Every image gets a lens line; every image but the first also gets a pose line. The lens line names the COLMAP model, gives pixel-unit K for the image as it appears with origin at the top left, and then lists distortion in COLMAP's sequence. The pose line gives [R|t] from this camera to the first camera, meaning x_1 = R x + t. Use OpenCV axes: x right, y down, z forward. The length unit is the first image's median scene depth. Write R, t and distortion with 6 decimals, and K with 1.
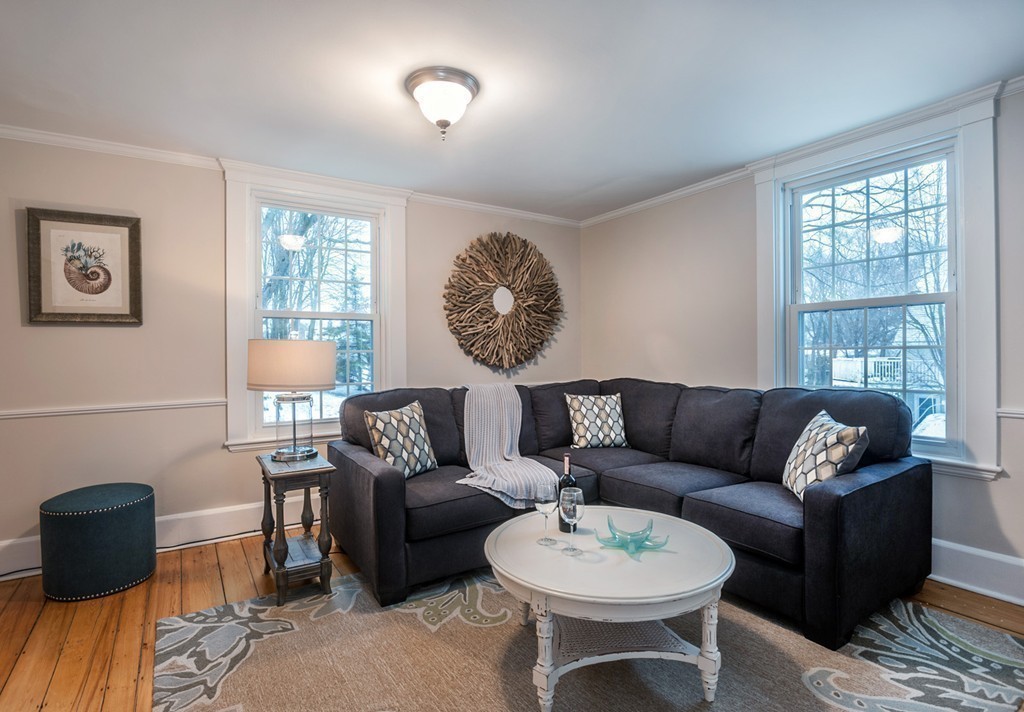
lens RADIAL K [[515.3, 0, 512.0], [0, 515.3, 356.0], [0, 0, 1]] dist [-0.027896, -0.000708]
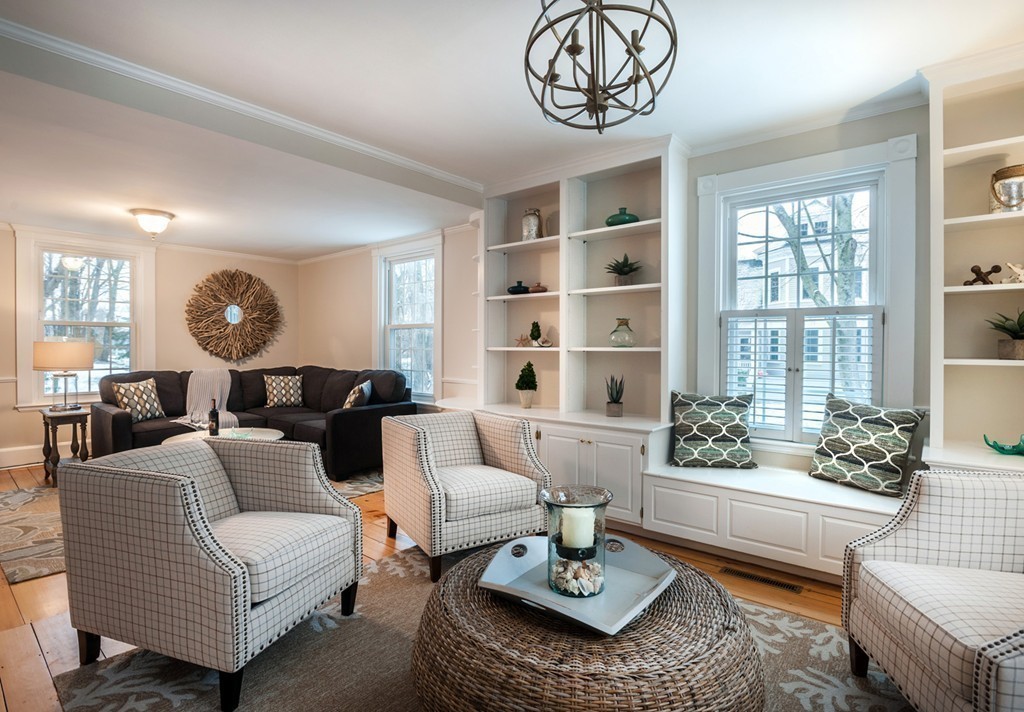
lens RADIAL K [[515.3, 0, 512.0], [0, 515.3, 356.0], [0, 0, 1]] dist [-0.027896, -0.000708]
pose [[0.957435, 0.006012, 0.288588, 0.399707], [-0.009628, 0.999892, 0.011111, -0.012489], [-0.288490, -0.013416, 0.957389, -0.803498]]
